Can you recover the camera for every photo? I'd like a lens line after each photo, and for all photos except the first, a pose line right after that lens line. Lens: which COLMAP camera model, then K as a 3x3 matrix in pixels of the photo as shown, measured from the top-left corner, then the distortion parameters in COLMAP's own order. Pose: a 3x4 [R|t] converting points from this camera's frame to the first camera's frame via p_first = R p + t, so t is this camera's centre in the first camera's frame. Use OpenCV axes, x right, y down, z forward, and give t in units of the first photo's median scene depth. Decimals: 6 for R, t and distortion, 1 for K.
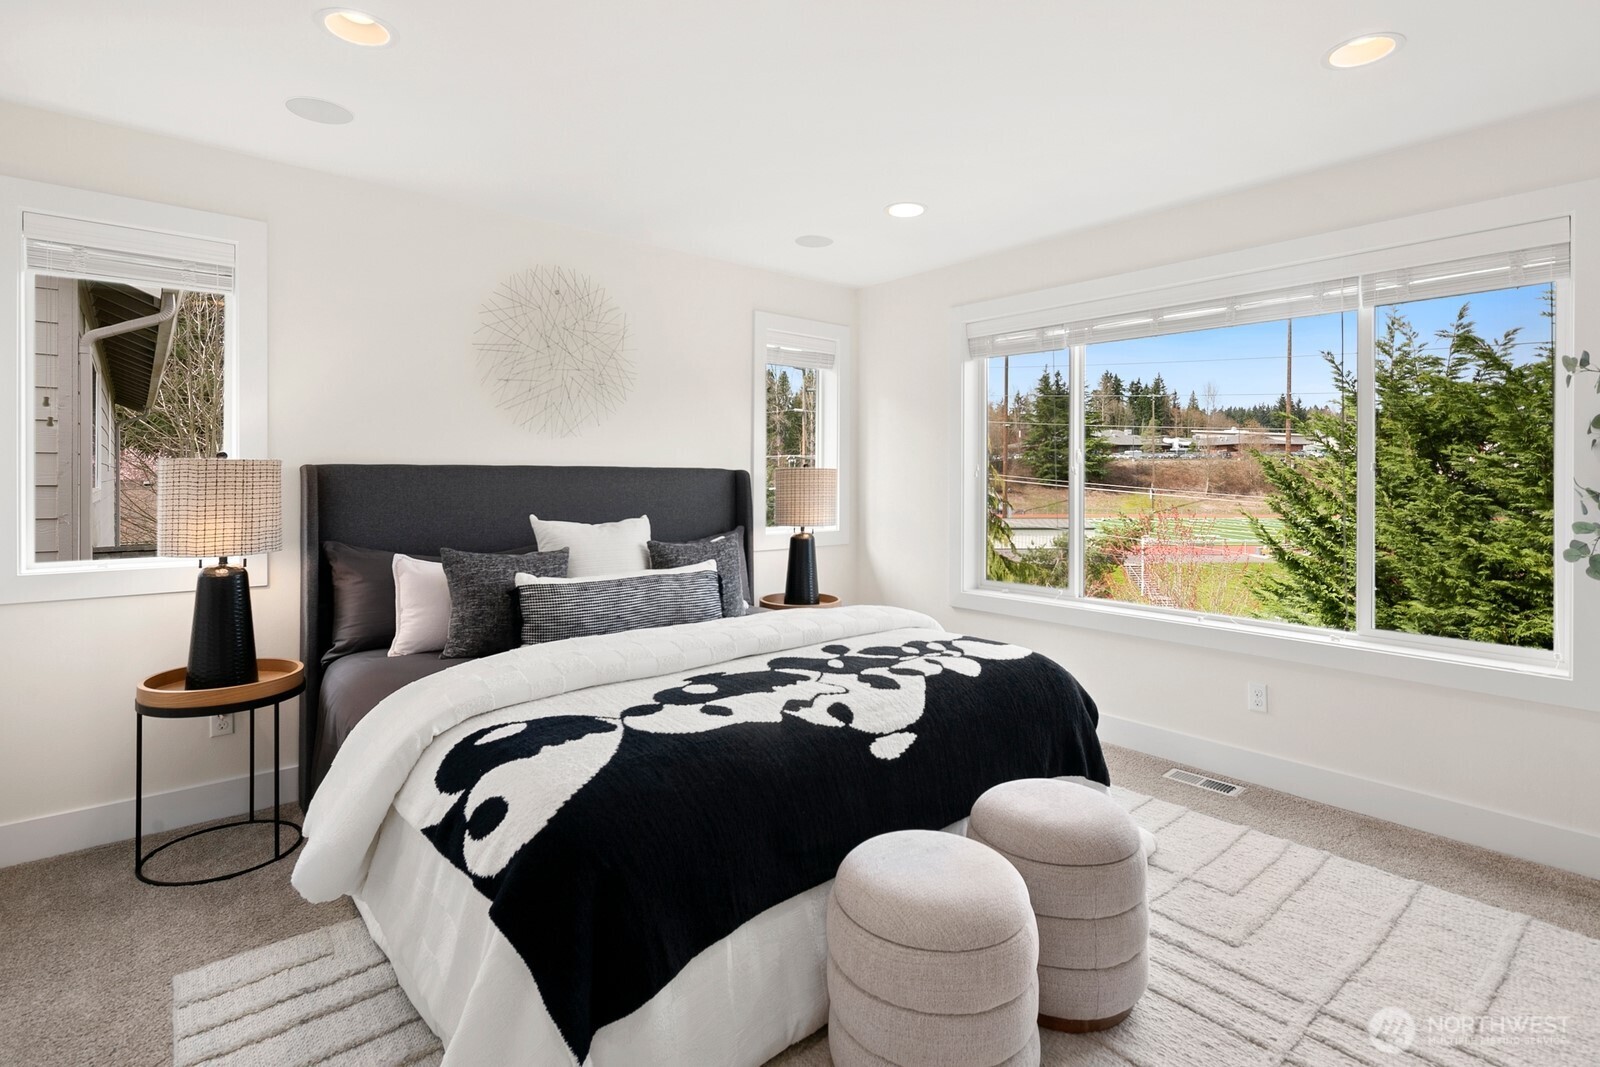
lens RADIAL K [[777.0, 0, 816.6], [0, 777.0, 475.8], [0, 0, 1]] dist [0.005080, -0.004516]
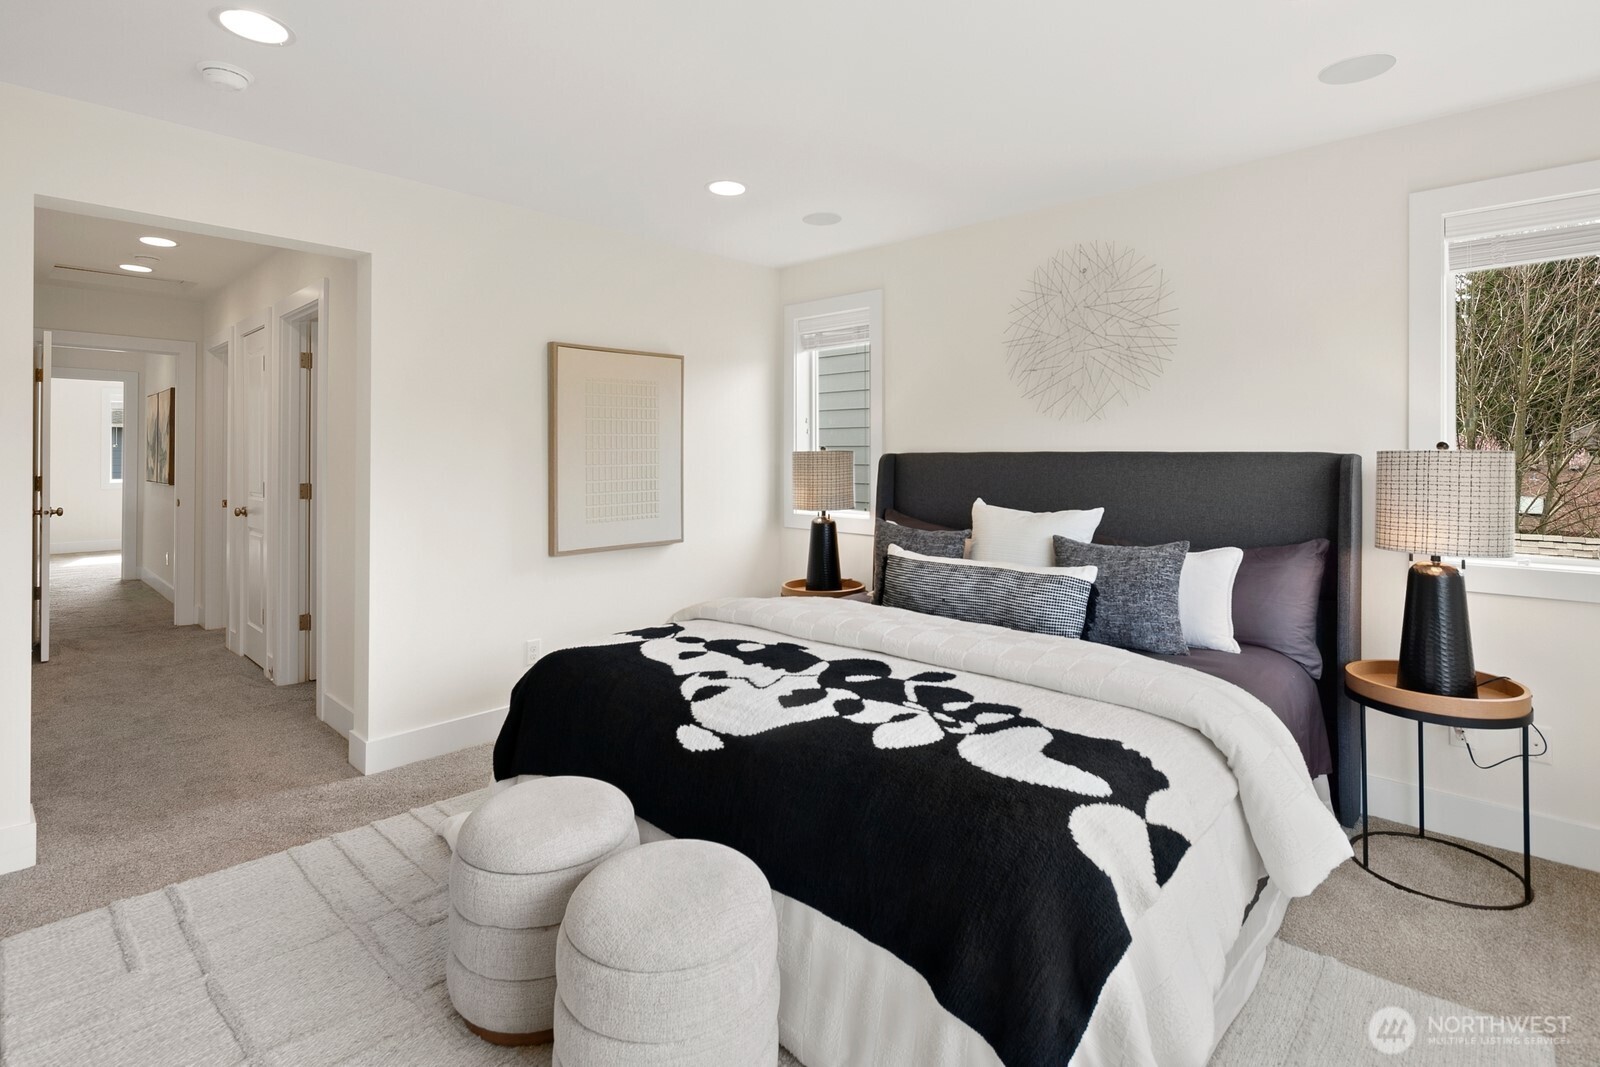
lens RADIAL K [[777.0, 0, 802.9], [0, 777.0, 459.7], [0, 0, 1]] dist [0.005080, -0.004516]
pose [[0.089020, -0.008800, -0.995991, 0.609426], [-0.008877, 0.999914, -0.009628, 0.008595], [0.995990, 0.009699, 0.088934, 0.601328]]
